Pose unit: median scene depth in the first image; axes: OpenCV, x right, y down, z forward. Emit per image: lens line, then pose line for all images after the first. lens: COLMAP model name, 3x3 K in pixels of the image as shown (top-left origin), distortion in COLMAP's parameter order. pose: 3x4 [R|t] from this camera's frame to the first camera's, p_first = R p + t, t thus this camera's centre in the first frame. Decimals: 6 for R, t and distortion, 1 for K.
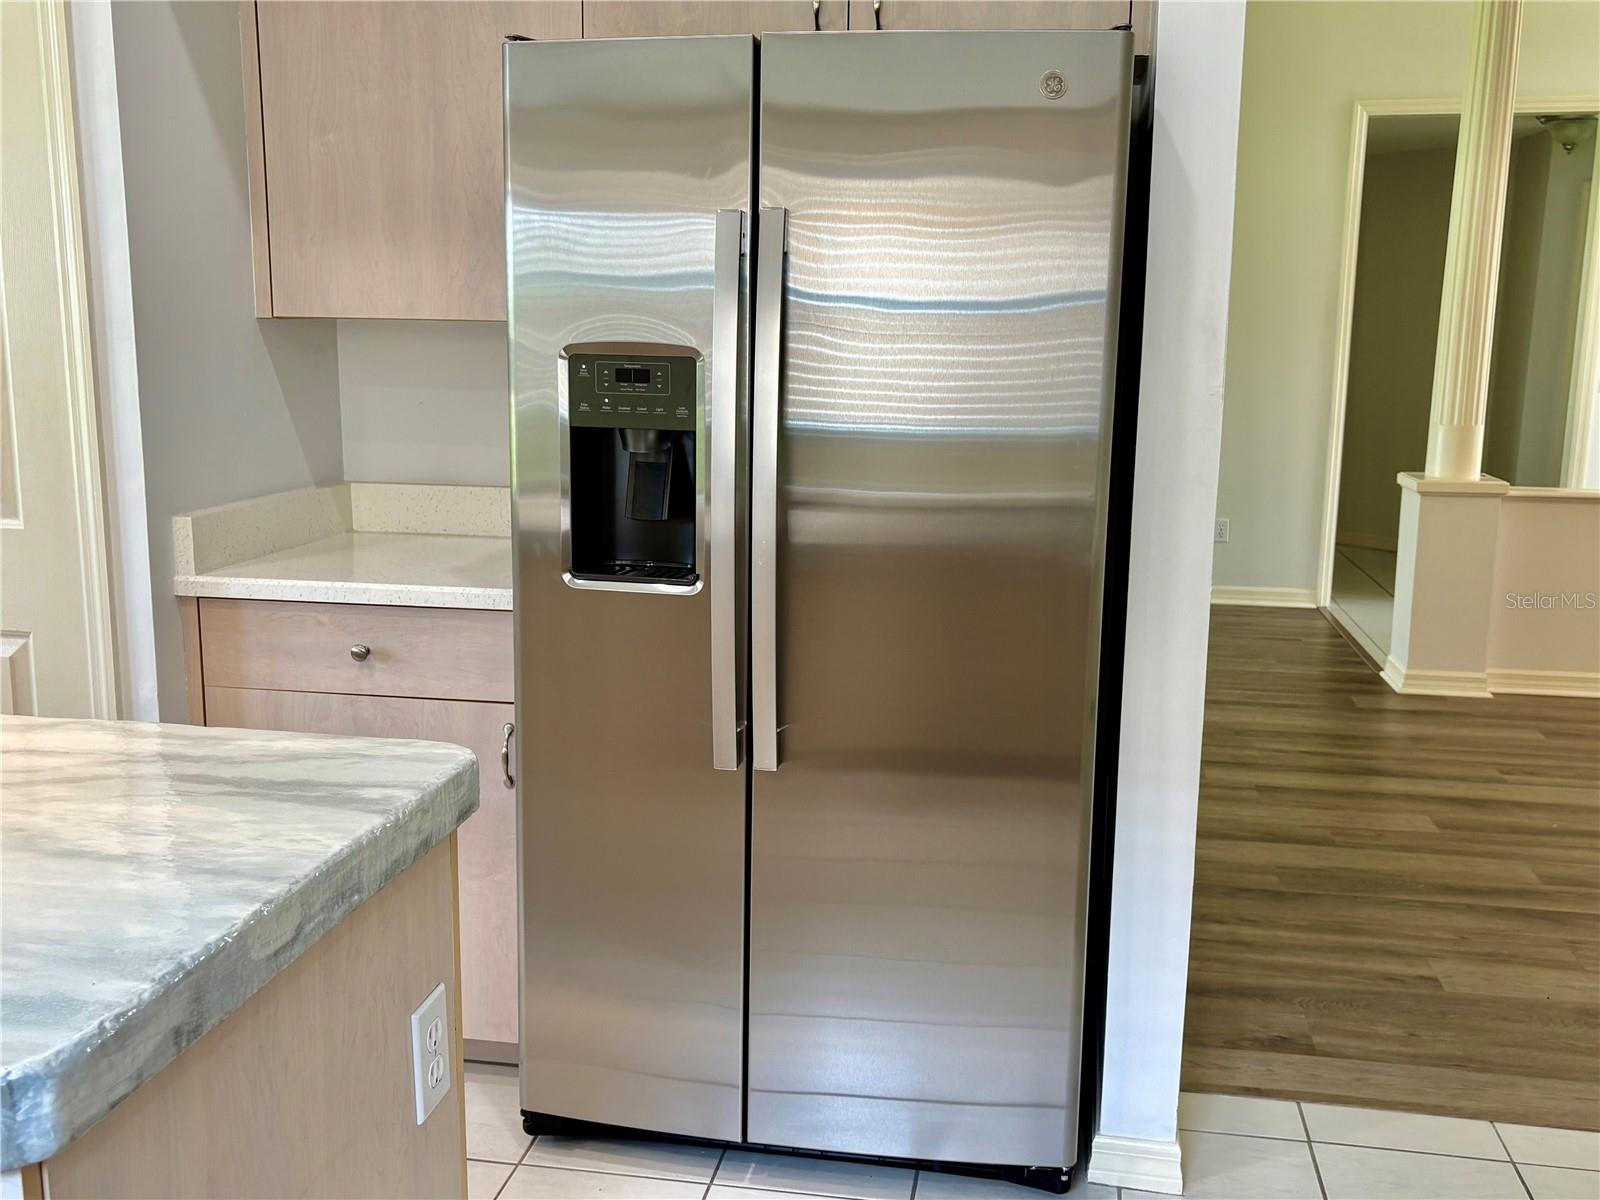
lens RADIAL K [[1551.9, 0, 806.1], [0, 1551.9, 599.1], [0, 0, 1]] dist [0.023255, 0.000000]
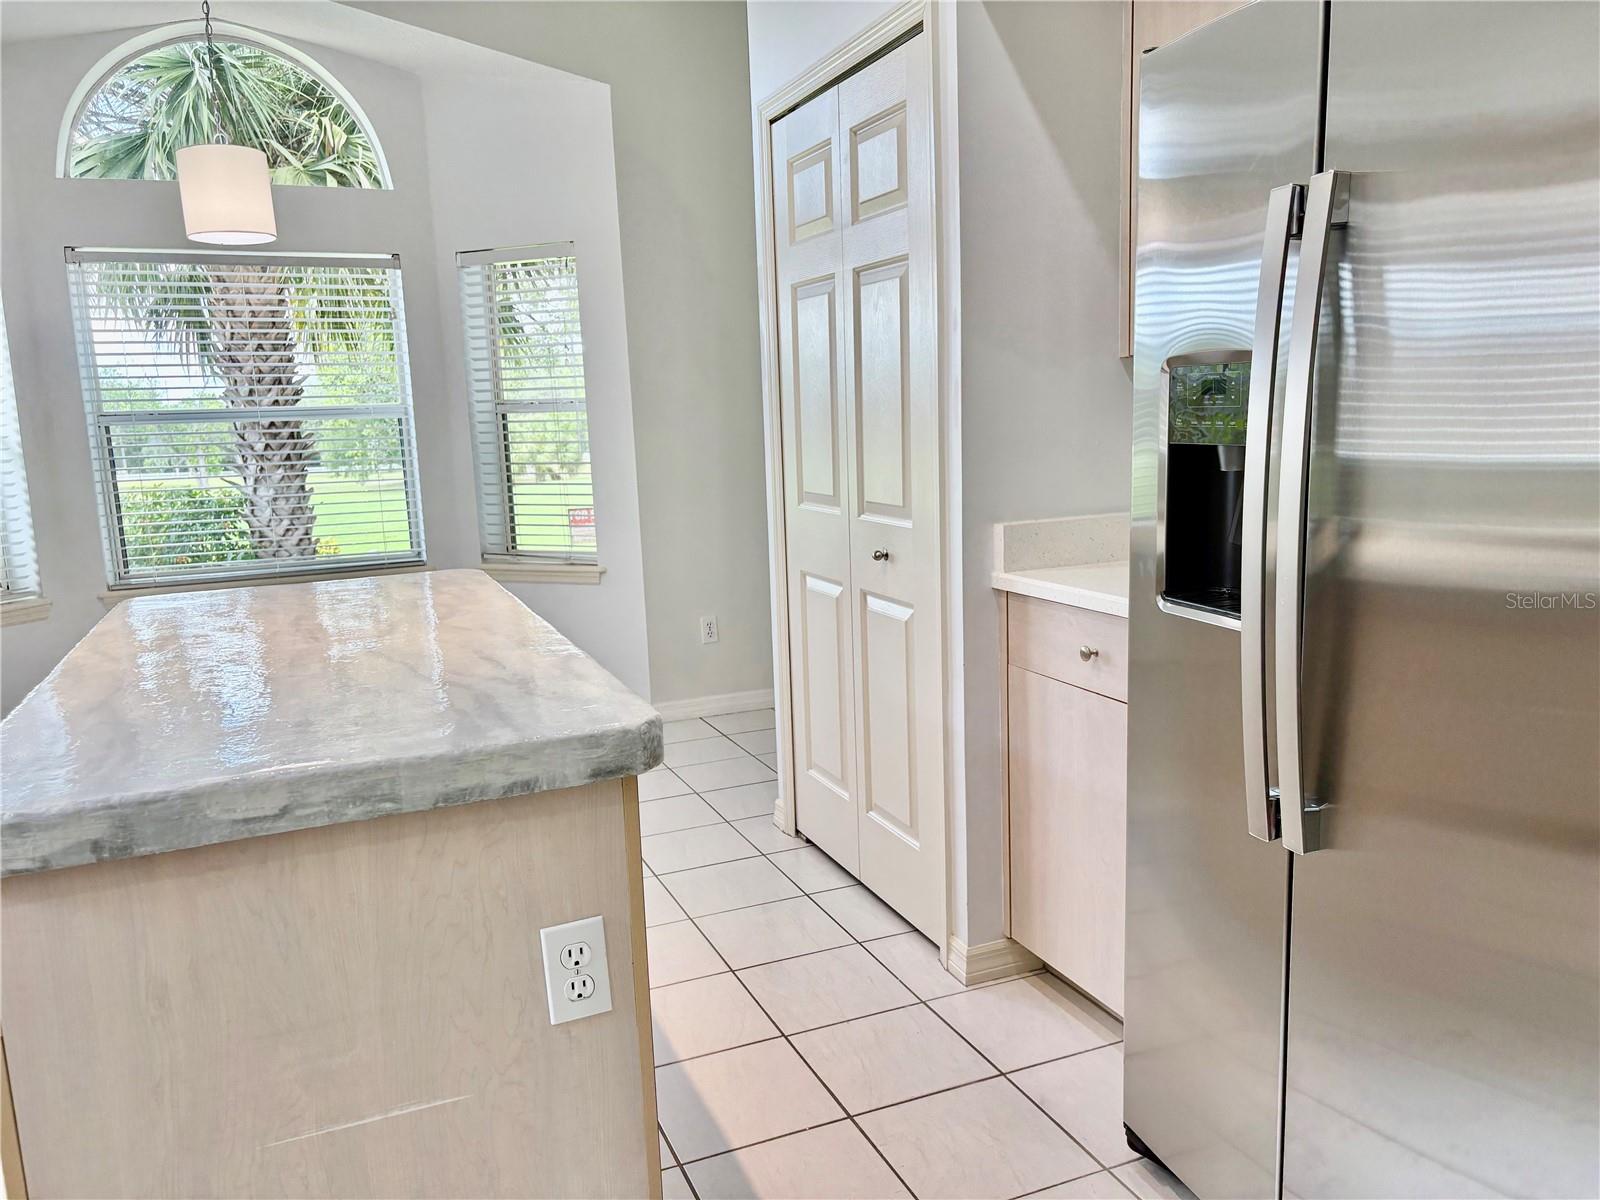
lens RADIAL K [[1214.7, 0, 796.8], [0, 1214.7, 602.5], [0, 0, 1]] dist [0.028971, -0.015095]
pose [[0.524921, 0.100014, -0.845254, 0.579401], [-0.103176, 0.993226, 0.053449, -0.046020], [0.844874, 0.059153, 0.531684, 0.627982]]
